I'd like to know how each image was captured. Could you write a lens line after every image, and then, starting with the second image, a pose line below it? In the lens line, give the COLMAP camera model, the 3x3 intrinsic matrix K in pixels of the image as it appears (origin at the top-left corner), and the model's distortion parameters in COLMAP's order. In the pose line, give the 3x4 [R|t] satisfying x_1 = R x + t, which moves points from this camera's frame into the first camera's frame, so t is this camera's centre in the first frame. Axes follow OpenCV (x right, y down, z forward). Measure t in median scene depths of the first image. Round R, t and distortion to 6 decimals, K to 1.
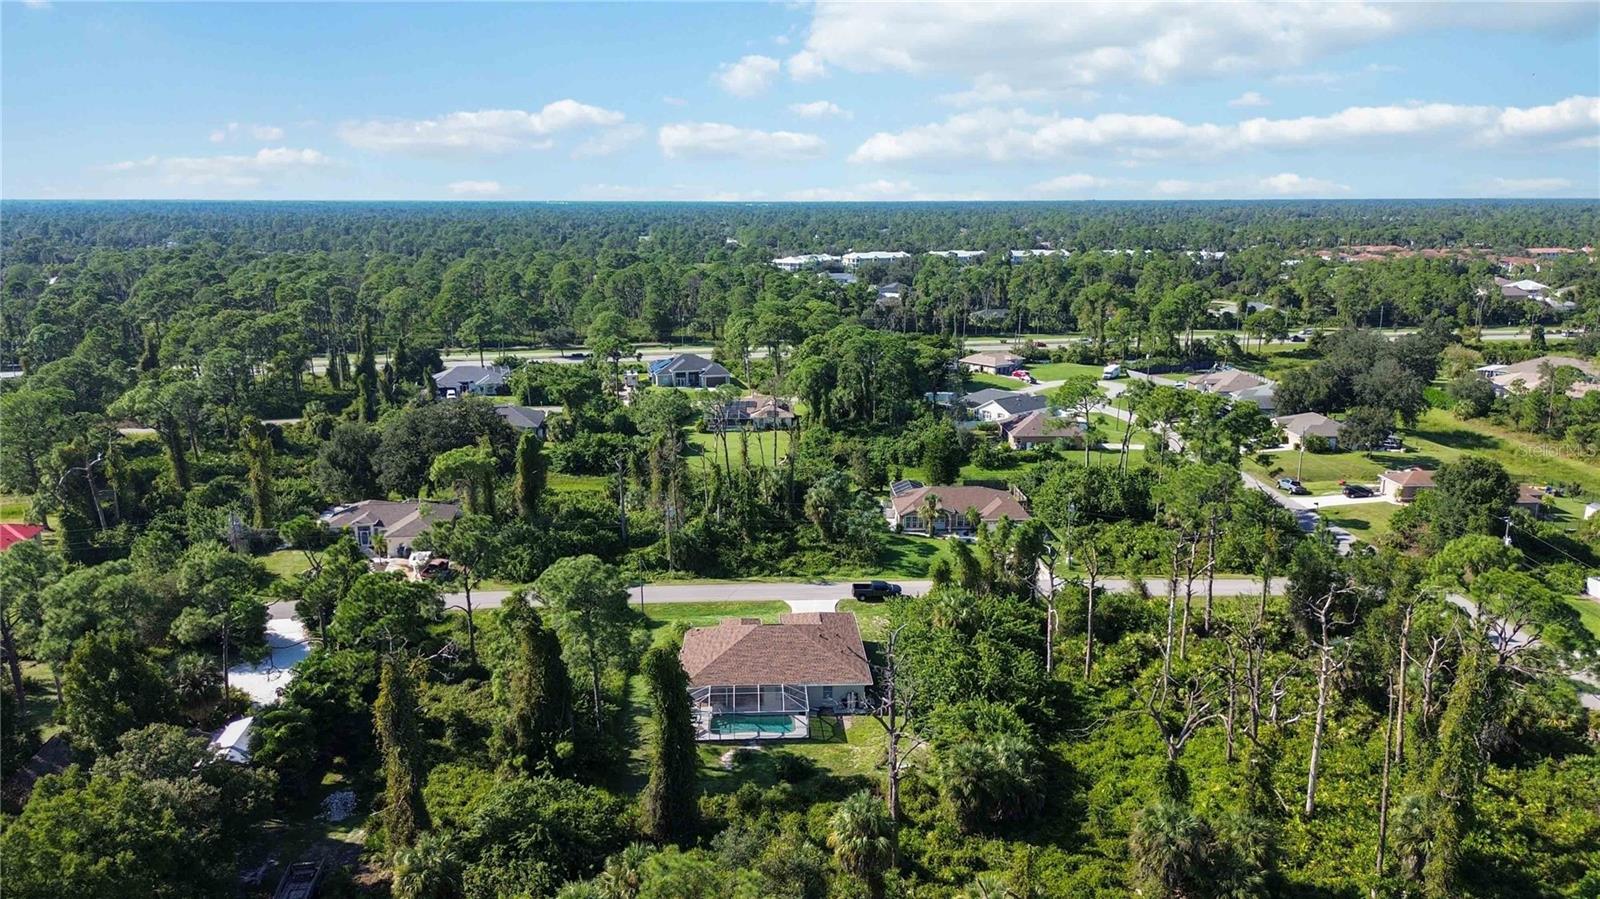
lens RADIAL K [[1130.3, 0, 794.1], [0, 1130.3, 448.9], [0, 0, 1]] dist [0.068331, -0.066440]
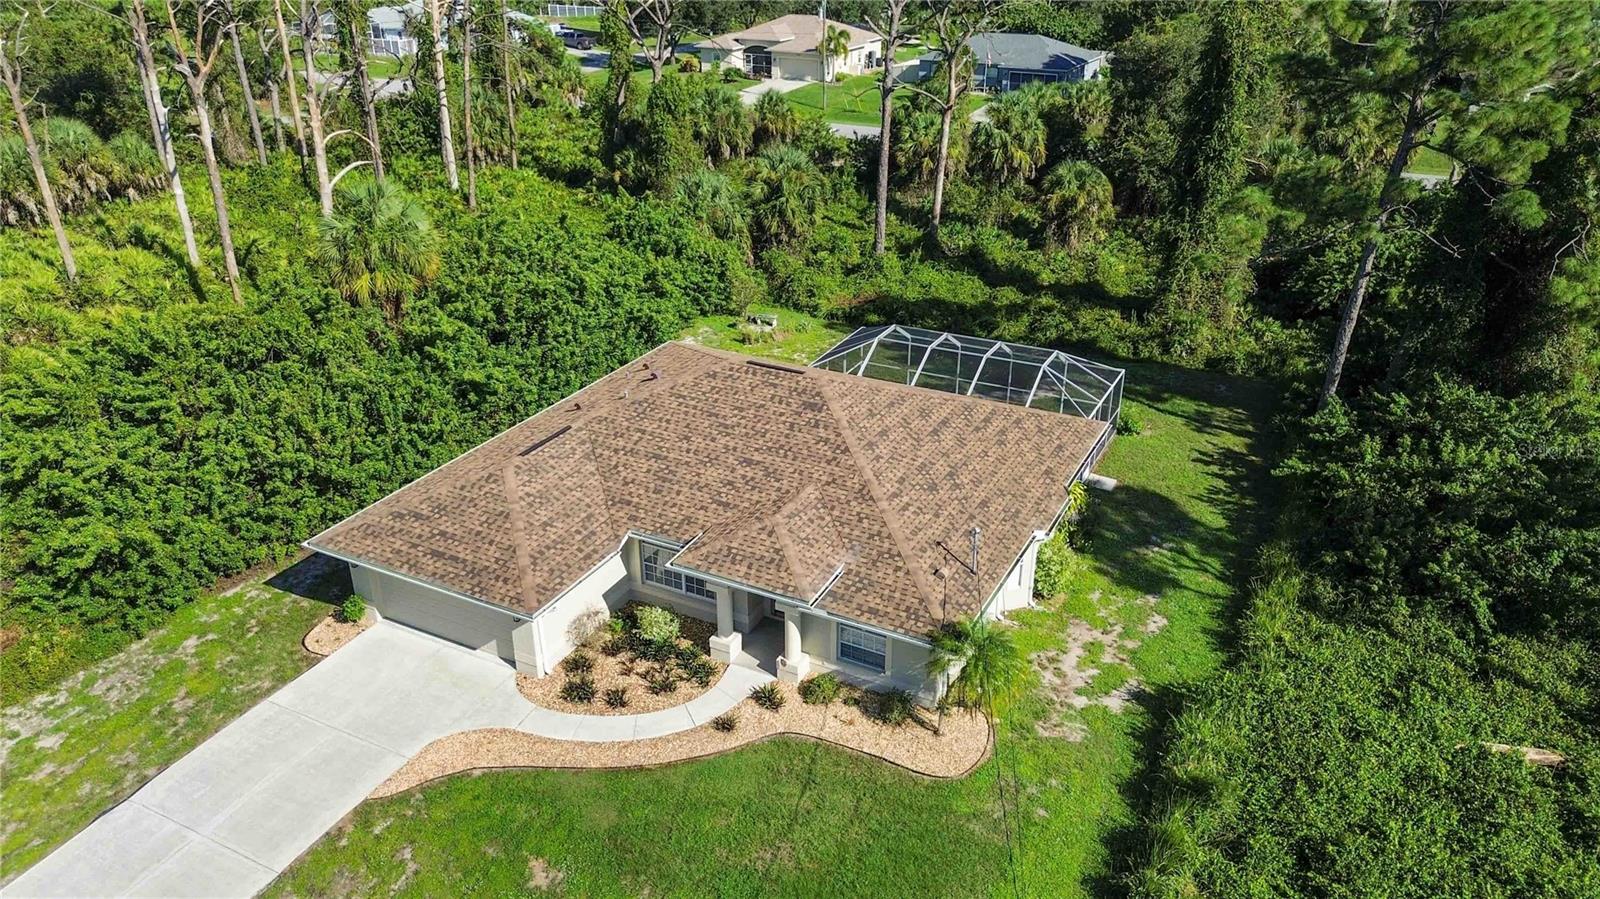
lens RADIAL K [[1130.3, 0, 798.8], [0, 1130.3, 458.7], [0, 0, 1]] dist [0.068331, -0.066440]
pose [[-0.862902, -0.224510, 0.452763, -0.133298], [0.107773, 0.793545, 0.598892, -0.009455], [-0.493745, 0.565581, -0.660556, 0.942948]]
